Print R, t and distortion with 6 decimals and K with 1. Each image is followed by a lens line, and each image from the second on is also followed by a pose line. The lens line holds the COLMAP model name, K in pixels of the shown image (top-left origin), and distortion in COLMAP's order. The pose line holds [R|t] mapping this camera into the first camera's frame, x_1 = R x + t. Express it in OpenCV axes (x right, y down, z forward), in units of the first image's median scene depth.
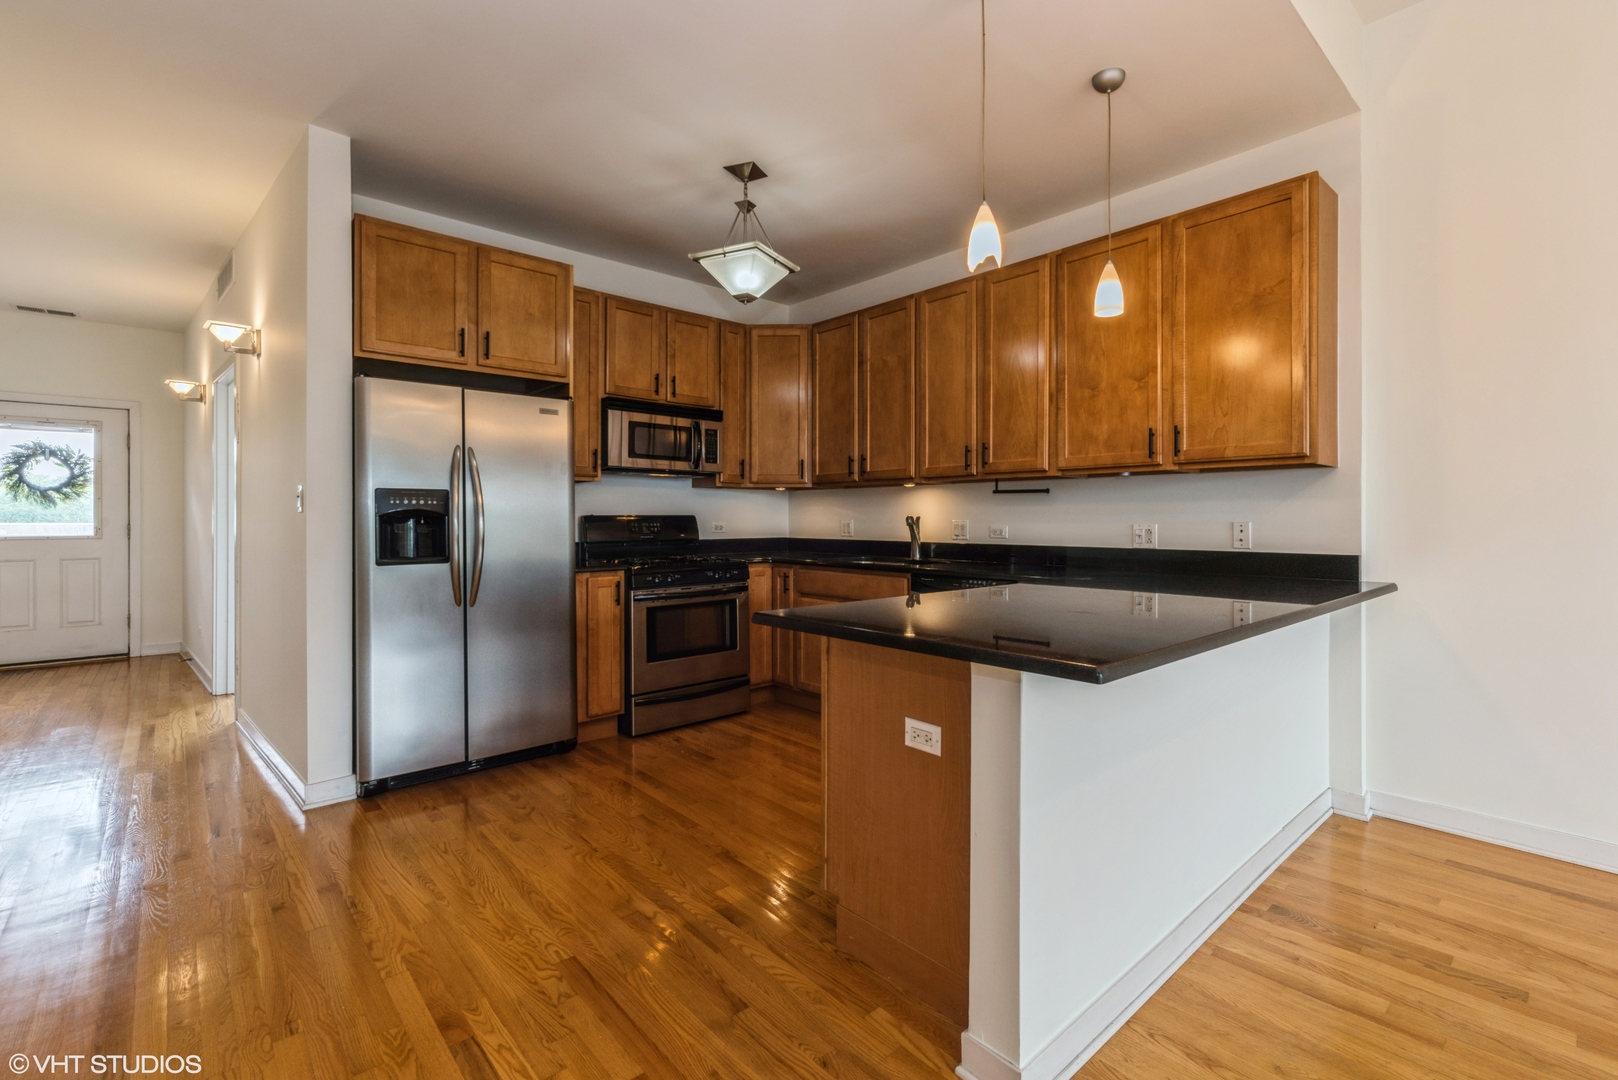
lens RADIAL K [[720.2, 0, 811.8], [0, 720.2, 525.2], [0, 0, 1]] dist [0.001754, -0.002408]
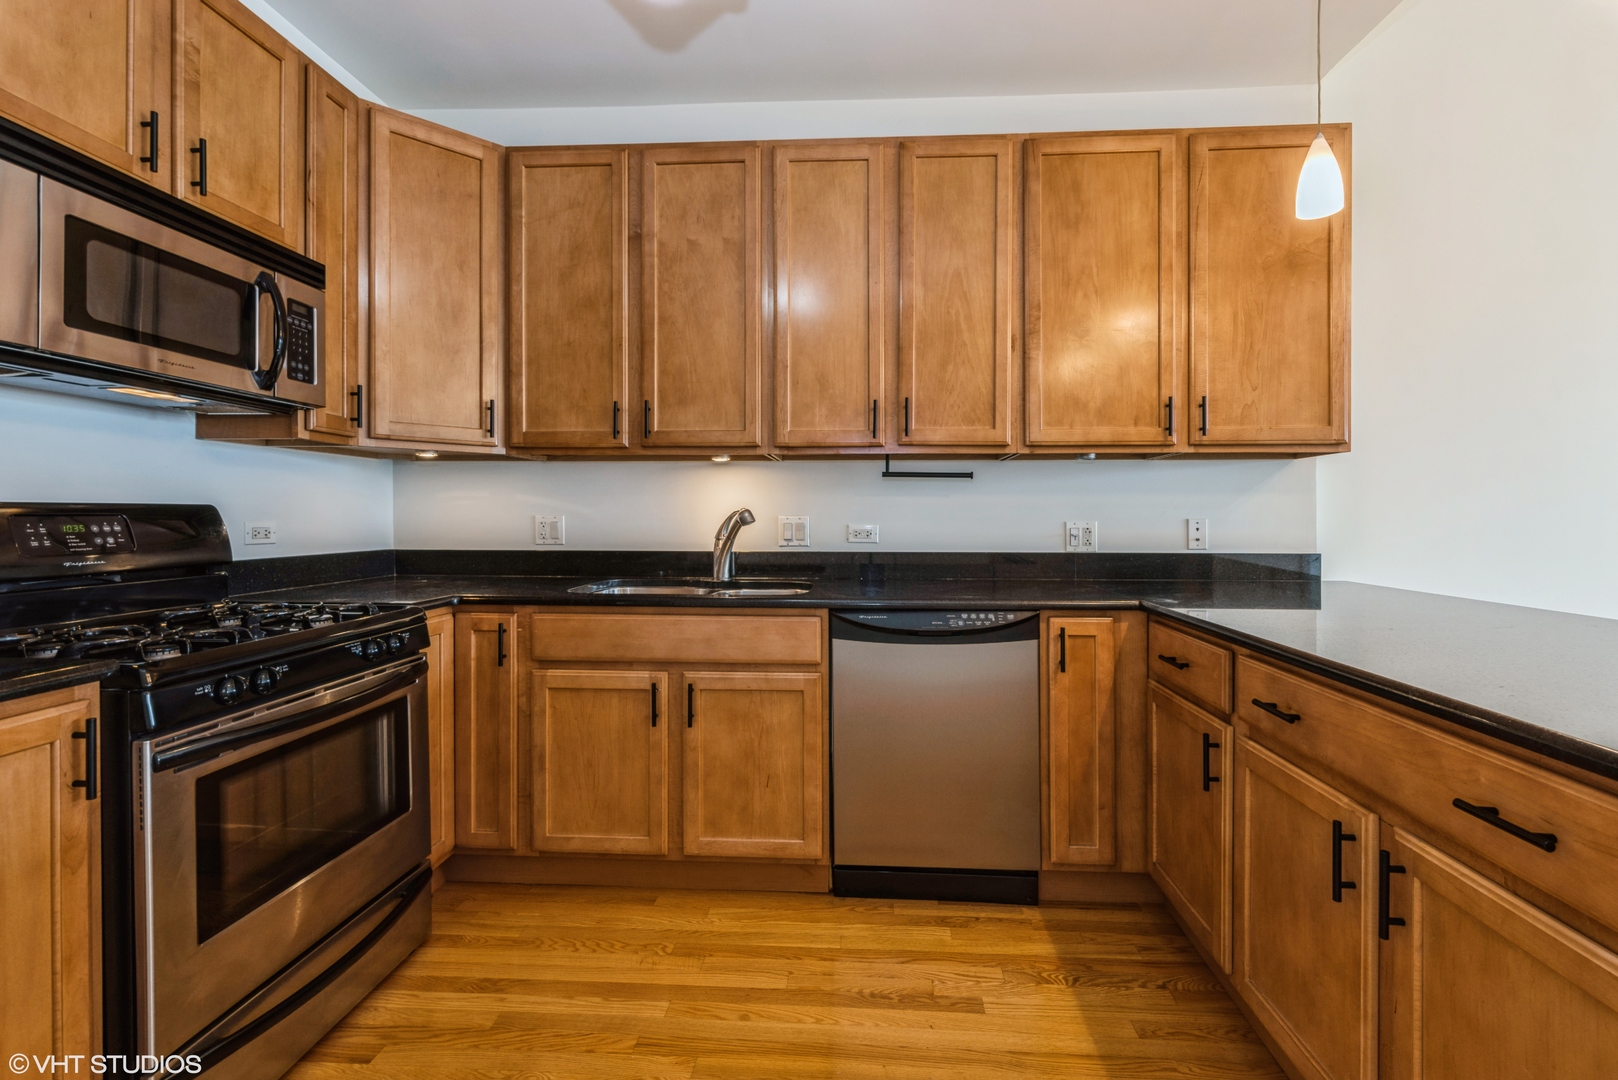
lens RADIAL K [[720.2, 0, 826.0], [0, 720.2, 520.9], [0, 0, 1]] dist [0.001754, -0.002408]
pose [[0.703074, -0.004638, 0.711102, -0.239882], [0.004685, 0.999987, 0.001890, -0.004106], [-0.711101, 0.002003, 0.703087, 0.517661]]
